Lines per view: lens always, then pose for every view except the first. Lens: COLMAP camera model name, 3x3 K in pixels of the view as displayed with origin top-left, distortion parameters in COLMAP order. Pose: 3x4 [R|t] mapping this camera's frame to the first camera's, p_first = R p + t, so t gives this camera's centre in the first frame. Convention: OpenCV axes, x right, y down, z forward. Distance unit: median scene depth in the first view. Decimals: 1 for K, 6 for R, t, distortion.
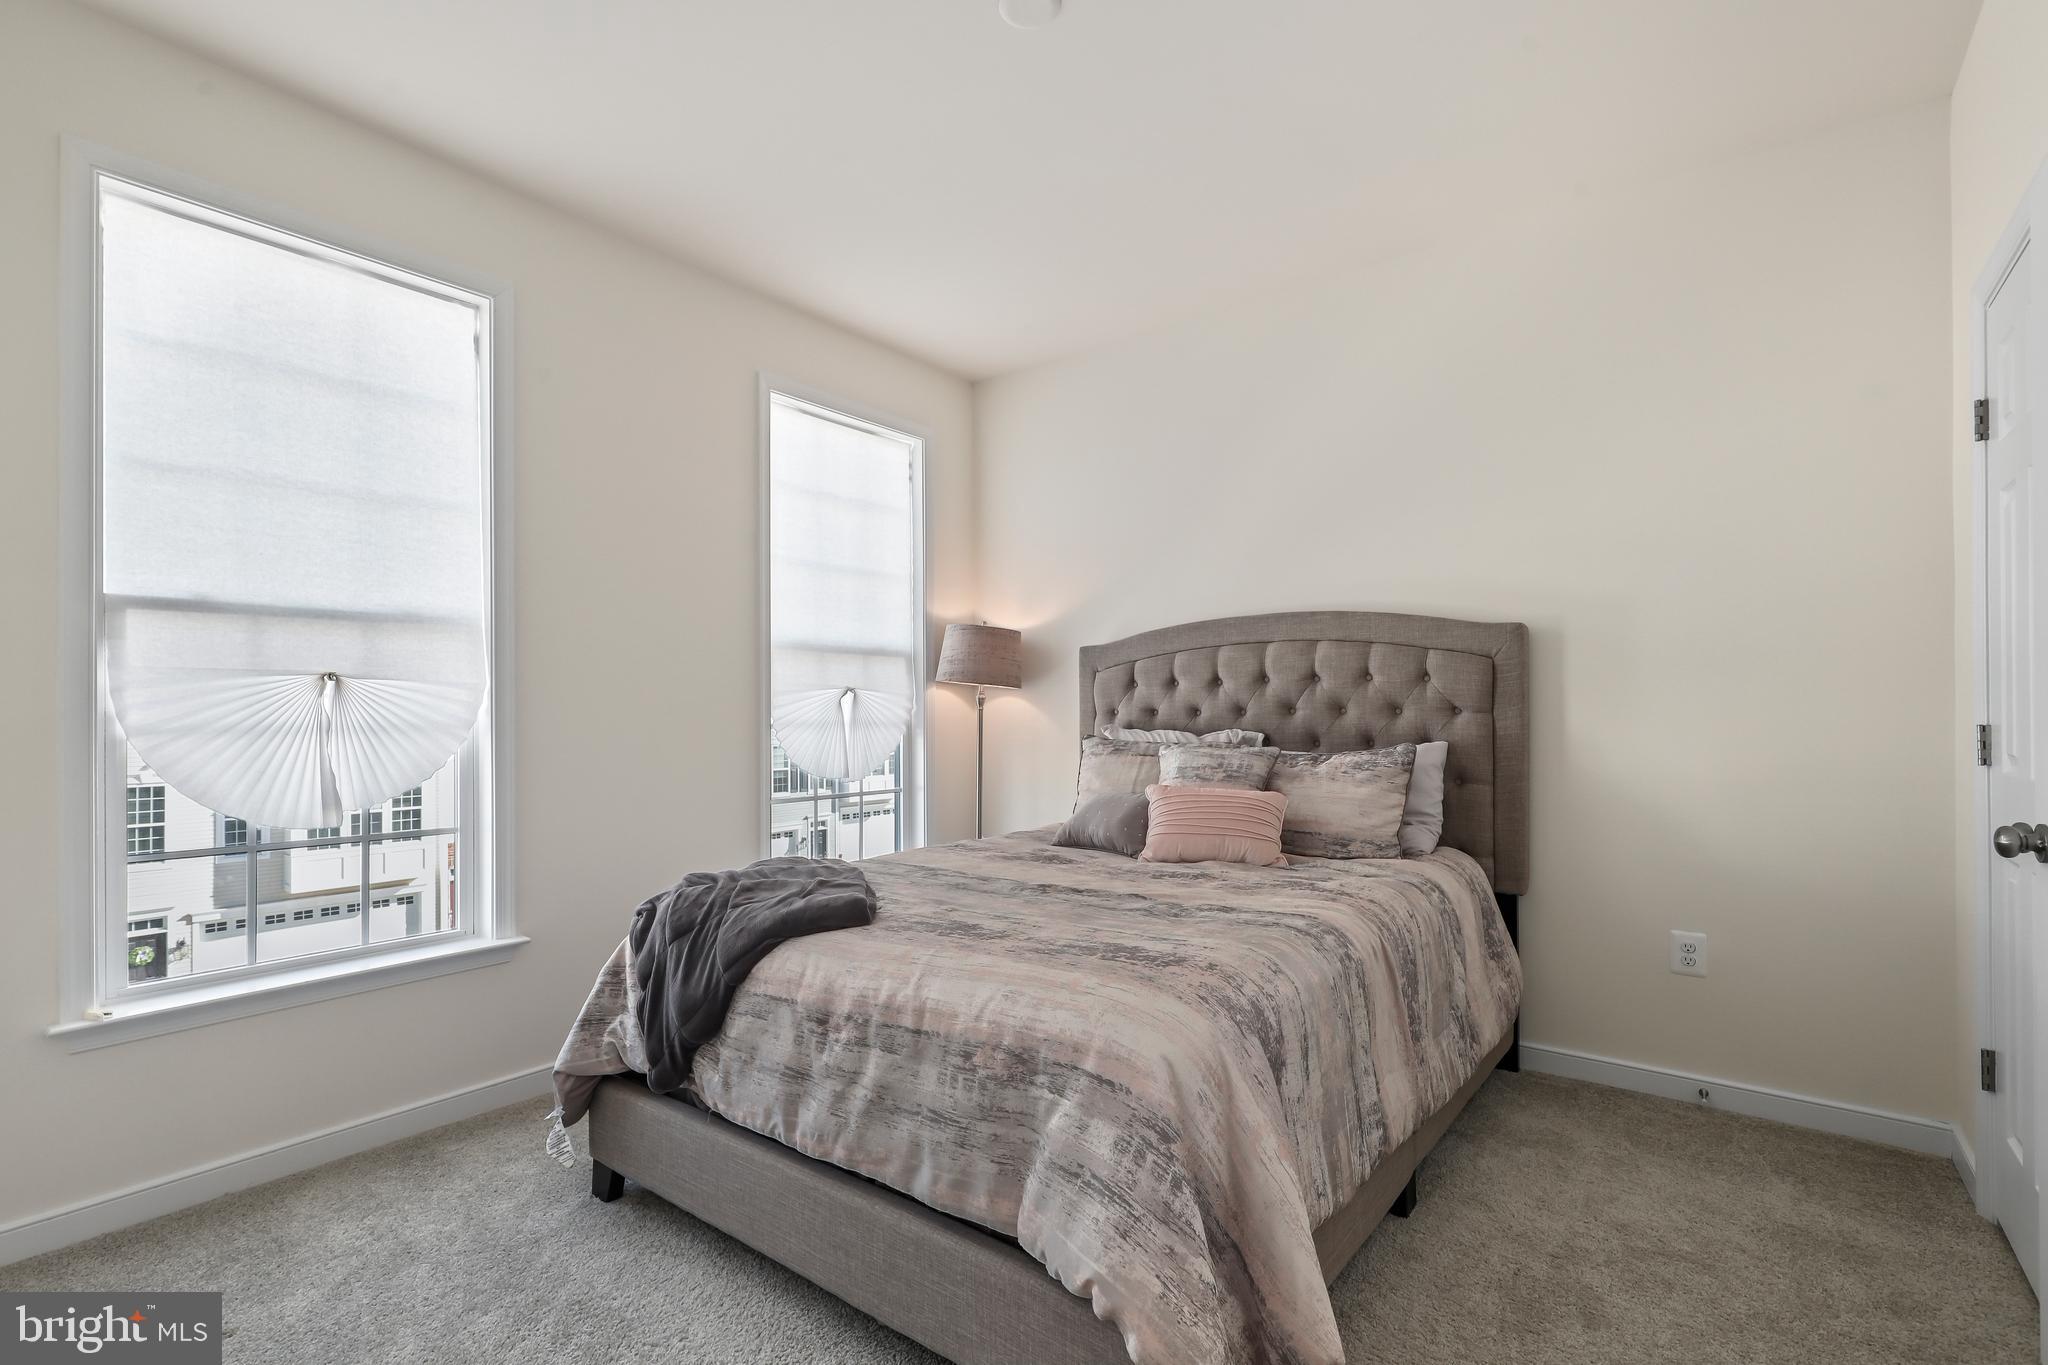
lens RADIAL K [[957.4, 0, 1037.9], [0, 957.4, 702.4], [0, 0, 1]] dist [-0.002248, -0.000727]
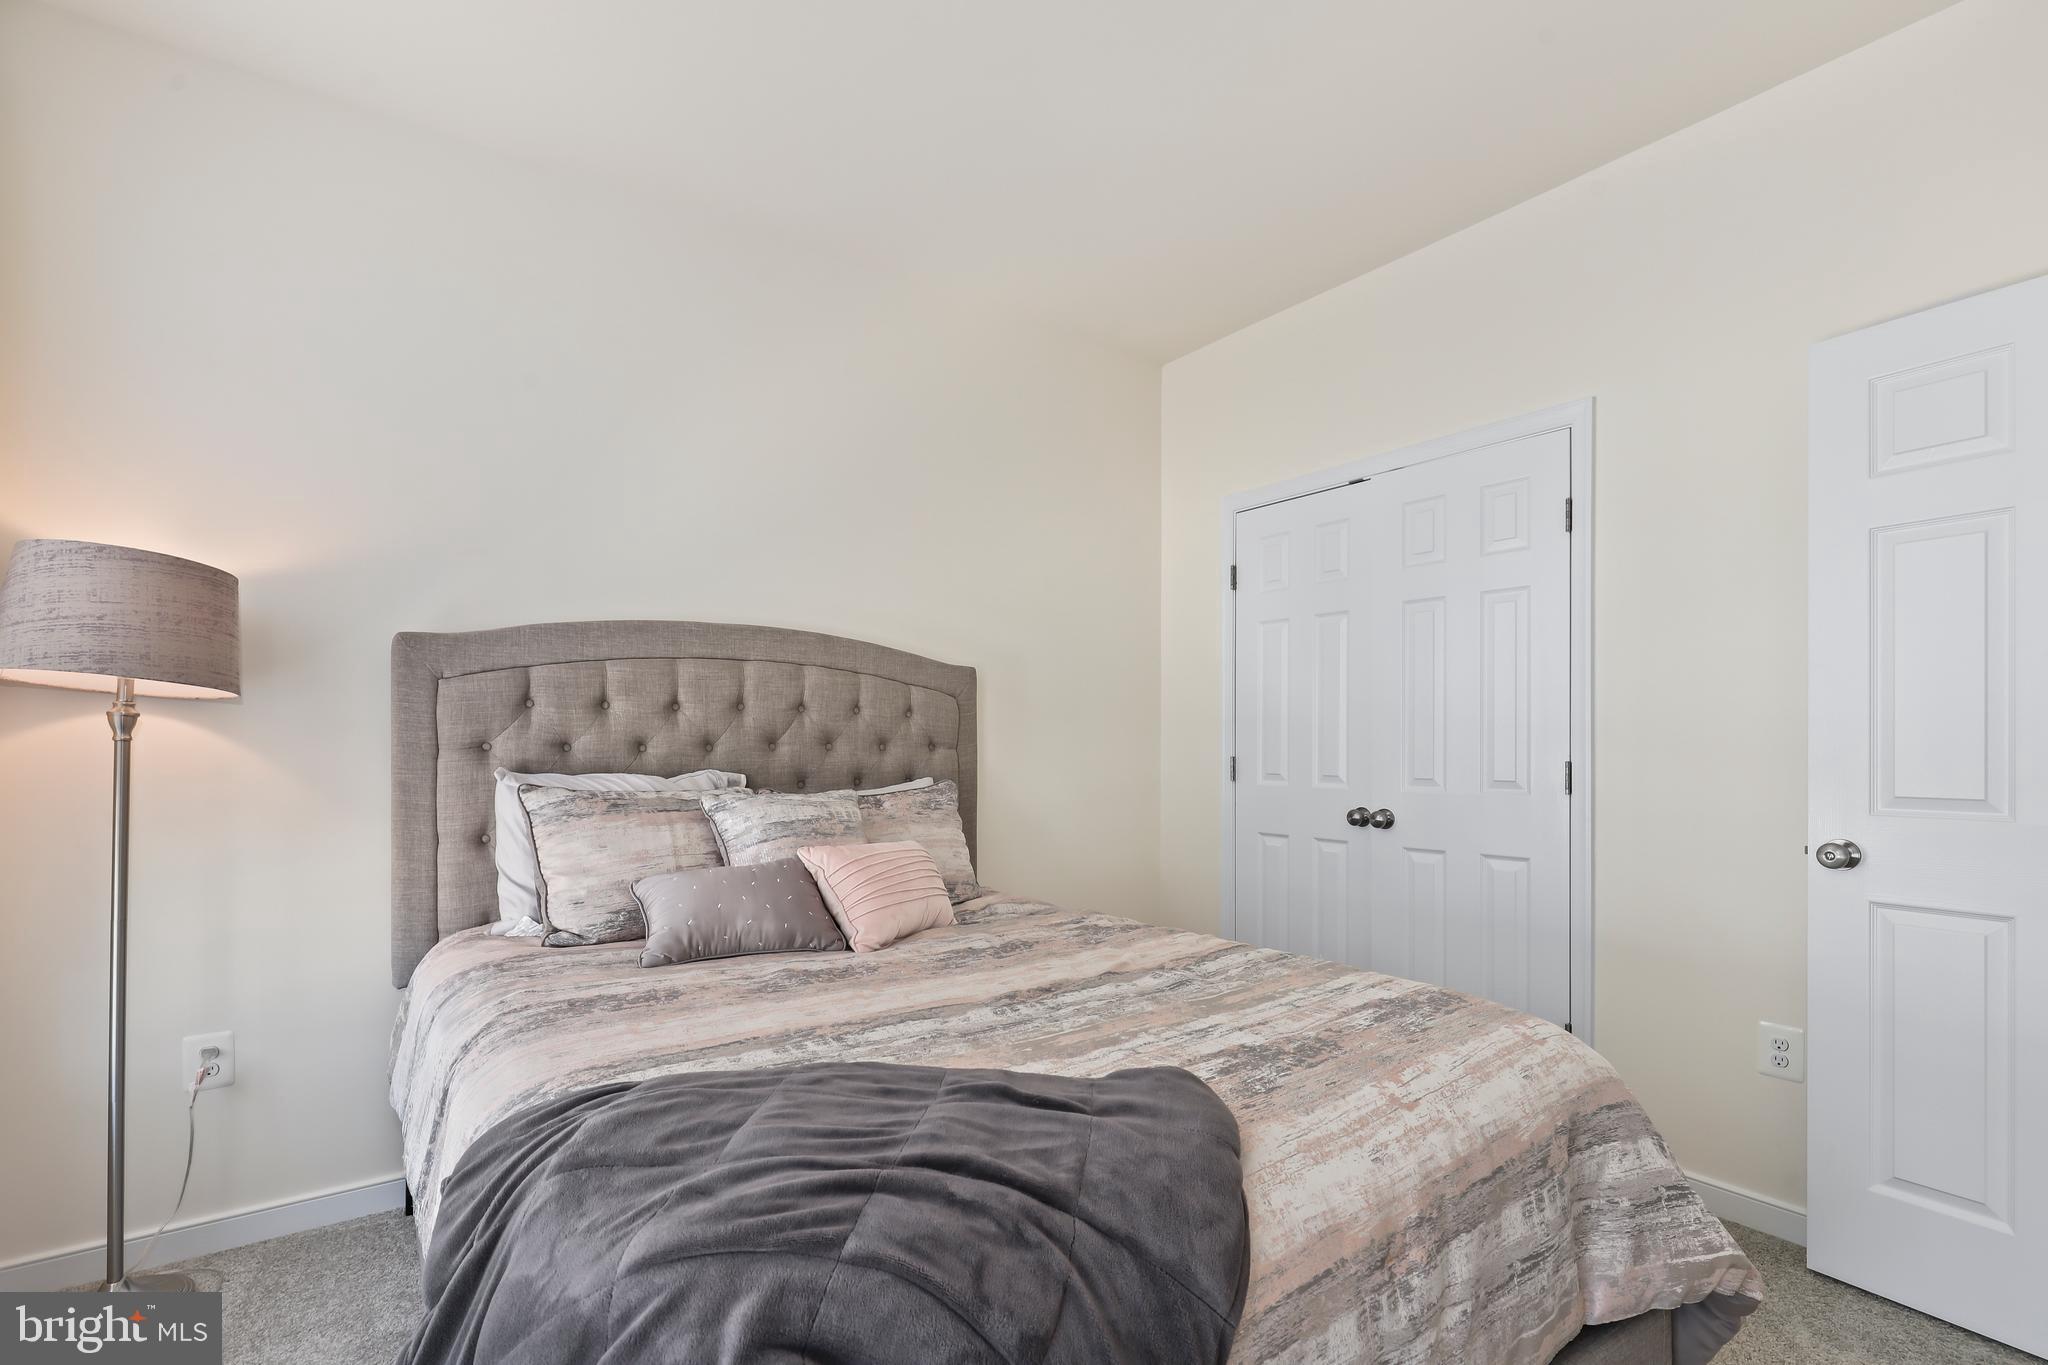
lens RADIAL K [[957.4, 0, 981.5], [0, 957.4, 742.1], [0, 0, 1]] dist [-0.002248, -0.000727]
pose [[0.279942, 0.003601, 0.960010, -0.479294], [-0.015377, 0.999881, 0.000733, 0.002368], [-0.959894, -0.014967, 0.279964, 0.583924]]
